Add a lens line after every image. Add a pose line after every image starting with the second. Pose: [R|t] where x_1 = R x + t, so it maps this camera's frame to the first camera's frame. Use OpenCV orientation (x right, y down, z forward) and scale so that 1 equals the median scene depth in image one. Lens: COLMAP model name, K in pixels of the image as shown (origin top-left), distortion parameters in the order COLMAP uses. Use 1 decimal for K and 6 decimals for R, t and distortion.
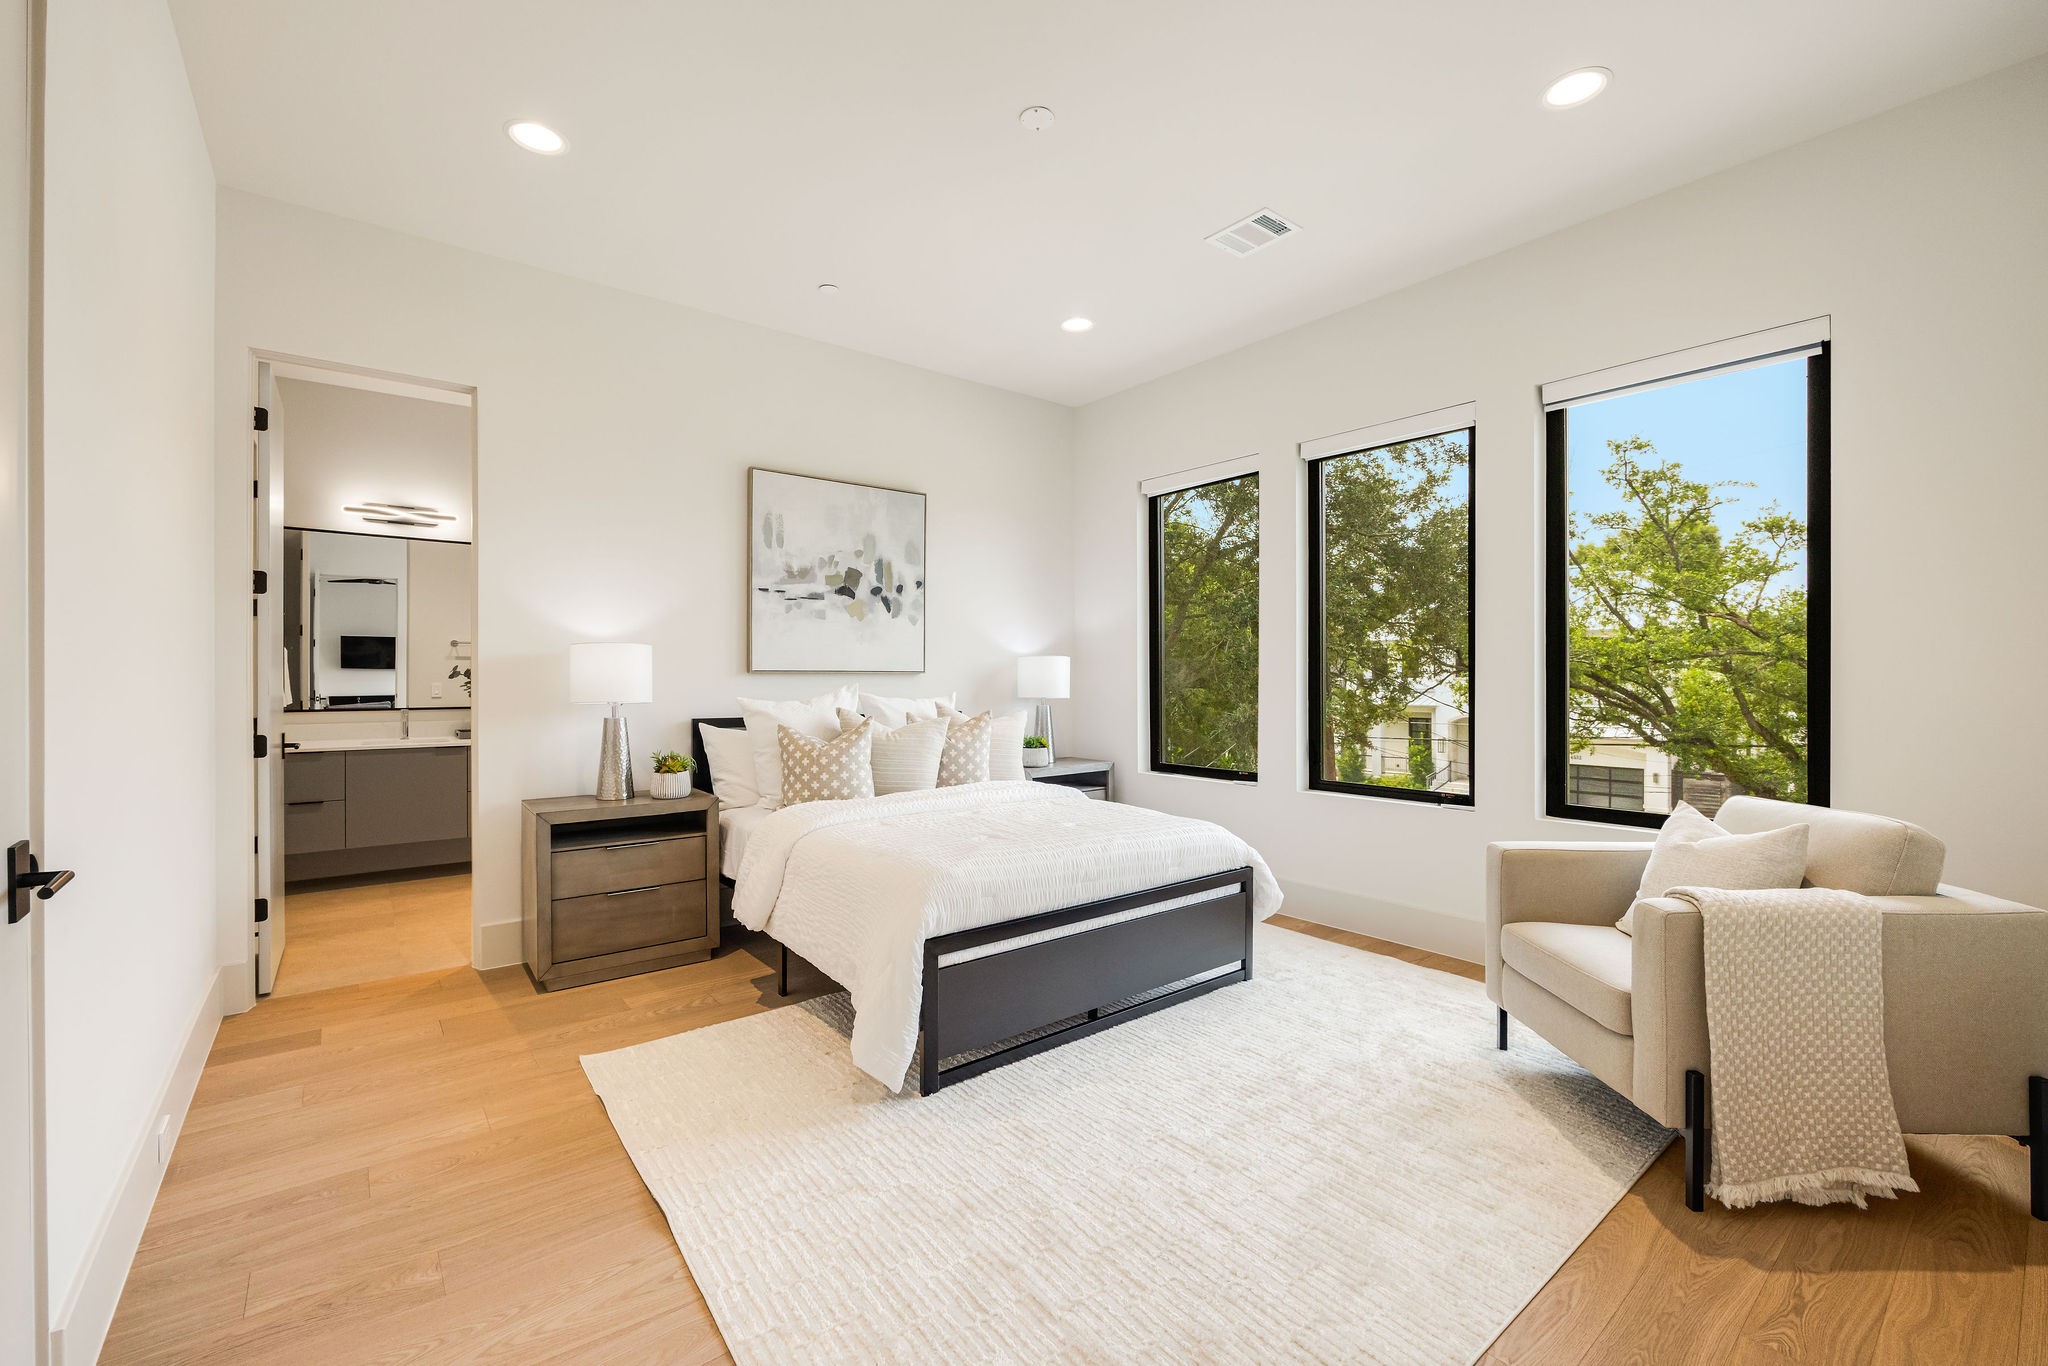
lens RADIAL K [[848.2, 0, 1024.8], [0, 848.2, 681.5], [0, 0, 1]] dist [-0.027958, -0.000048]
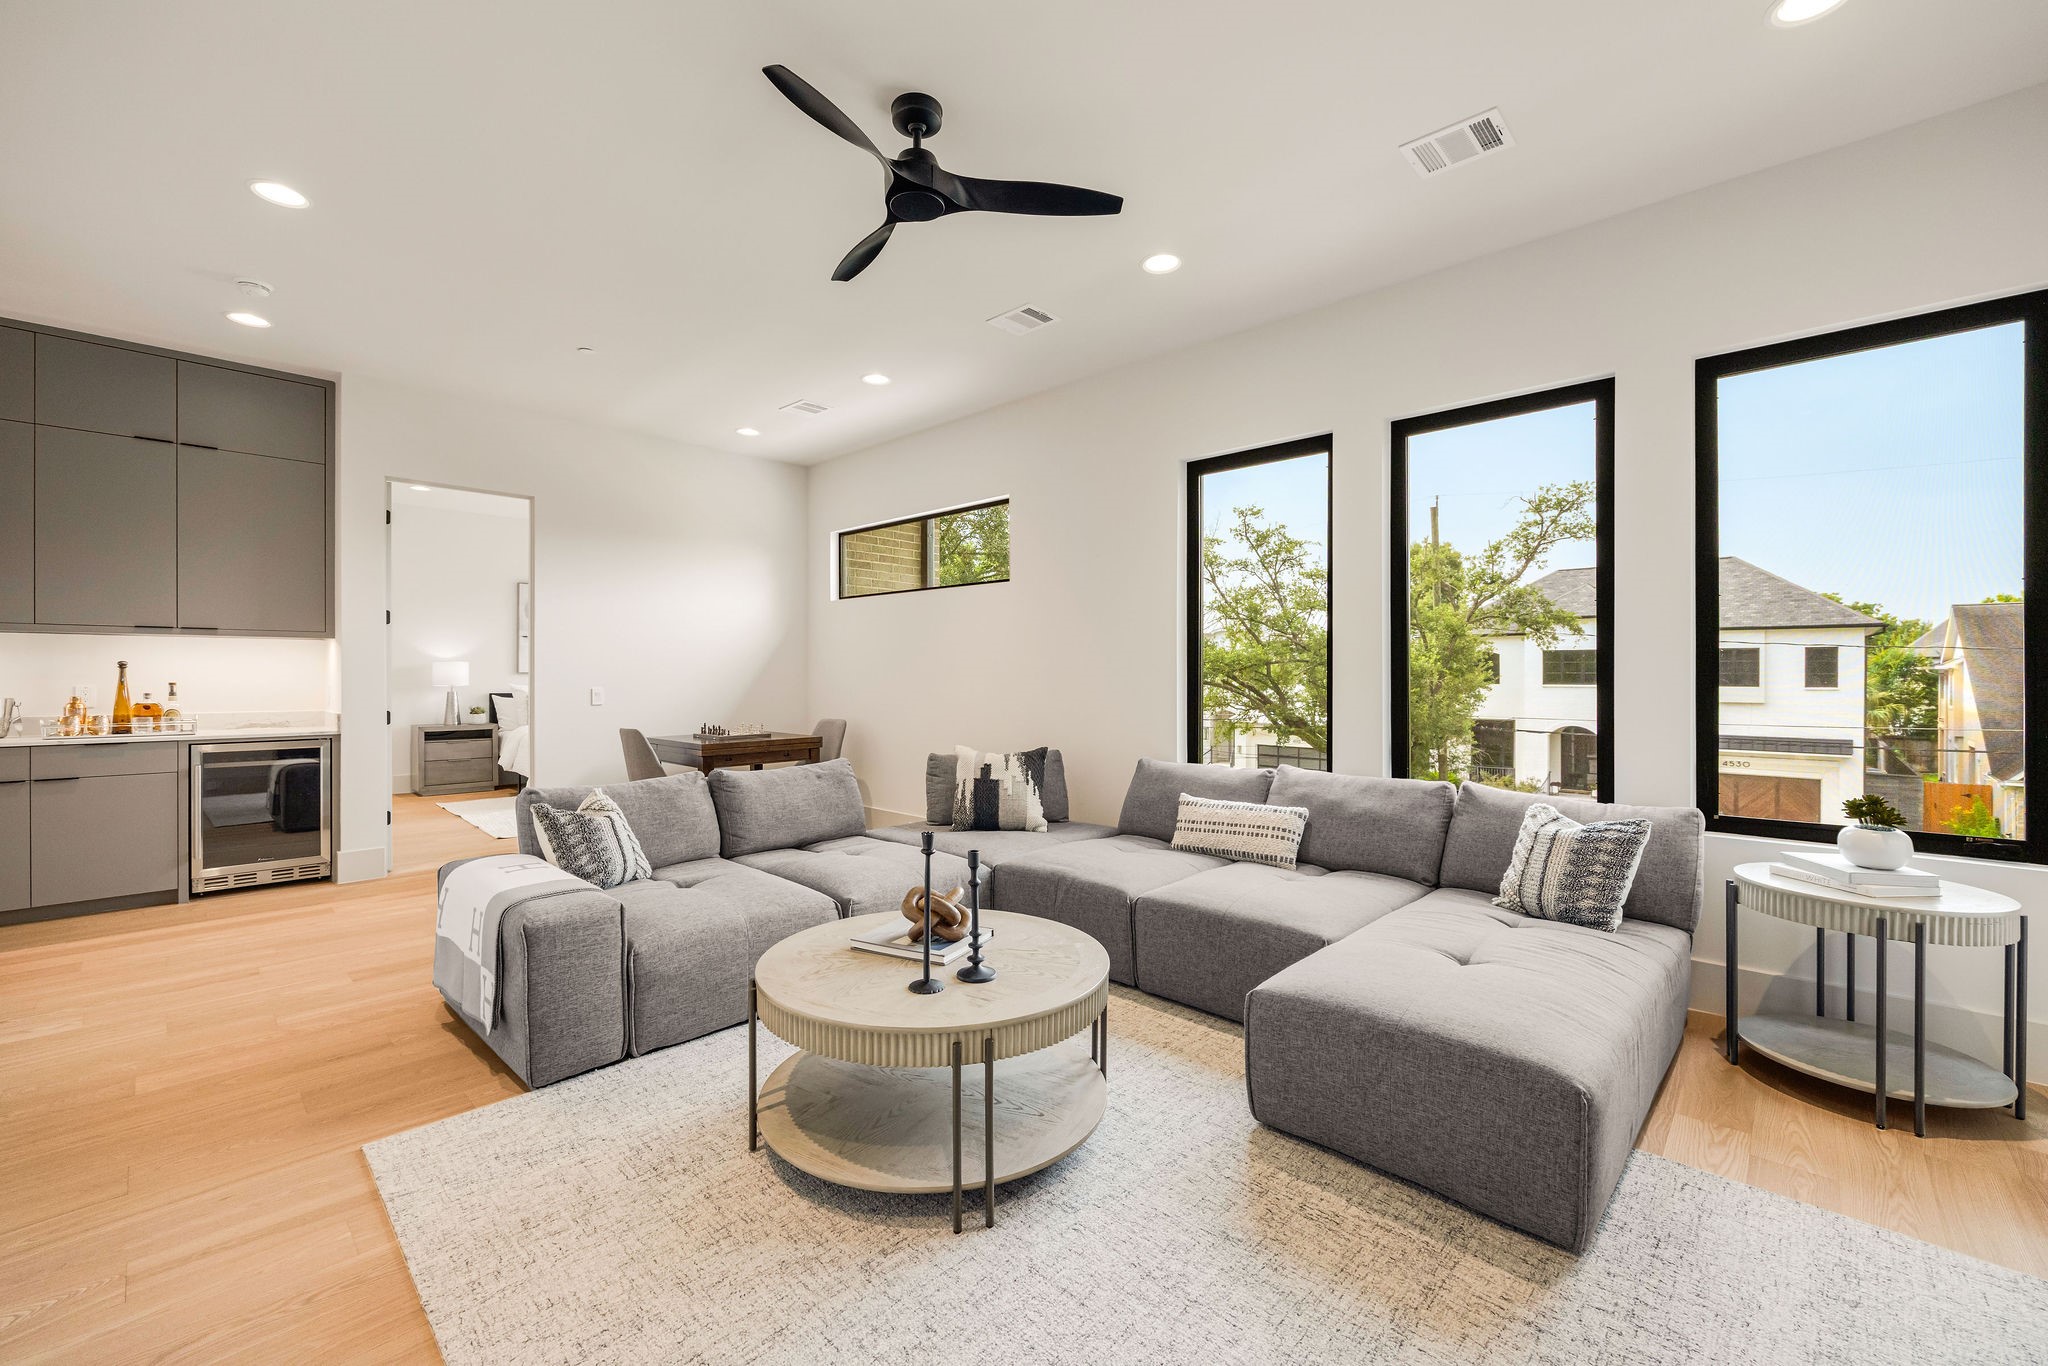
lens RADIAL K [[818.9, 0, 1018.4], [0, 818.9, 677.5], [0, 0, 1]] dist [-0.005449, -0.000363]
pose [[0.991075, 0.007243, 0.133105, 0.791296], [-0.007128, 0.999974, -0.001336, -0.006338], [-0.133111, 0.000376, 0.991101, -1.505216]]
